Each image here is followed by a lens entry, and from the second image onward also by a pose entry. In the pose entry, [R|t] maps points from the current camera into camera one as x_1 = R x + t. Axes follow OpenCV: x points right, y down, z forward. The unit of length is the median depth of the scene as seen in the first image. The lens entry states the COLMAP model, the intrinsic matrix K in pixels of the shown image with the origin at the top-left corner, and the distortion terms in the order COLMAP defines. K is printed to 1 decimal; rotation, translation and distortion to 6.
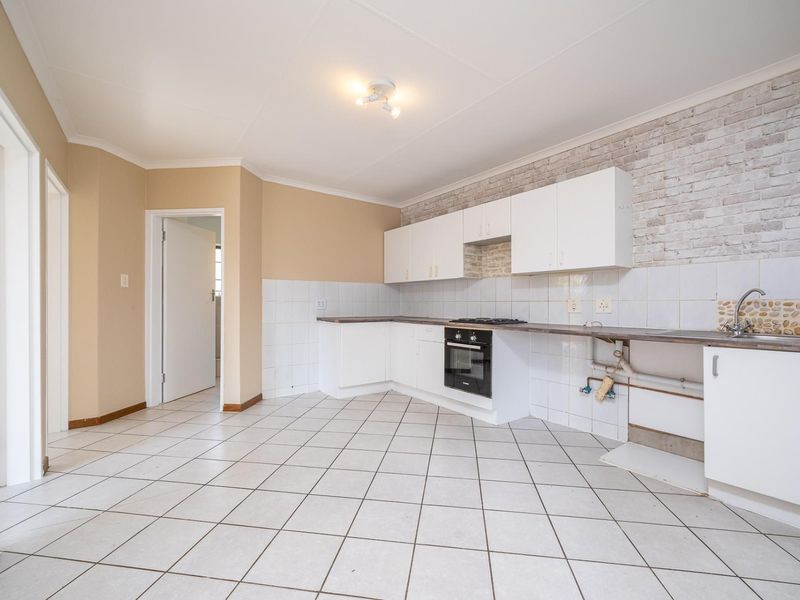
lens RADIAL K [[361.6, 0, 401.0], [0, 361.6, 301.4], [0, 0, 1]] dist [-0.001914, -0.000383]
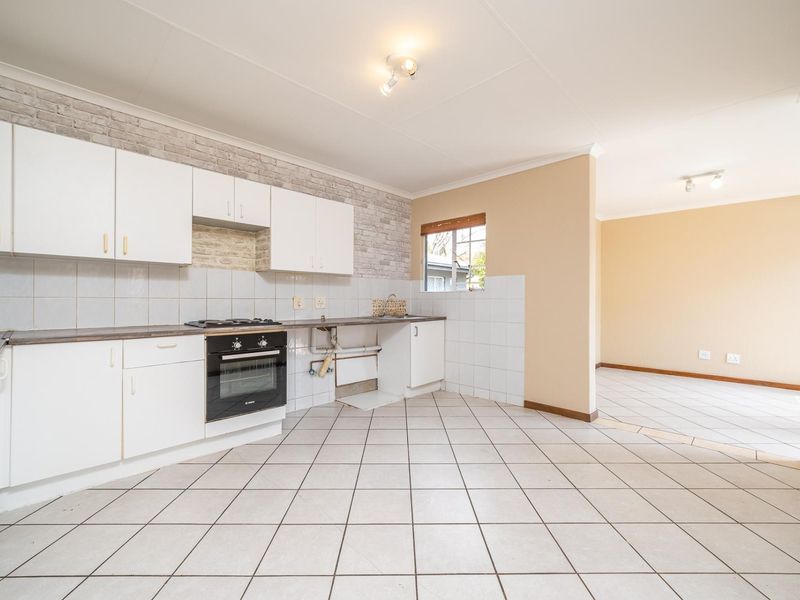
lens RADIAL K [[326.0, 0, 402.3], [0, 326.0, 298.7], [0, 0, 1]] dist [-0.000951, -0.000381]
pose [[-0.107844, 0.005334, 0.994154, -0.545780], [-0.007312, 0.999954, -0.006158, 0.002644], [-0.994141, -0.007933, -0.107800, 0.727779]]
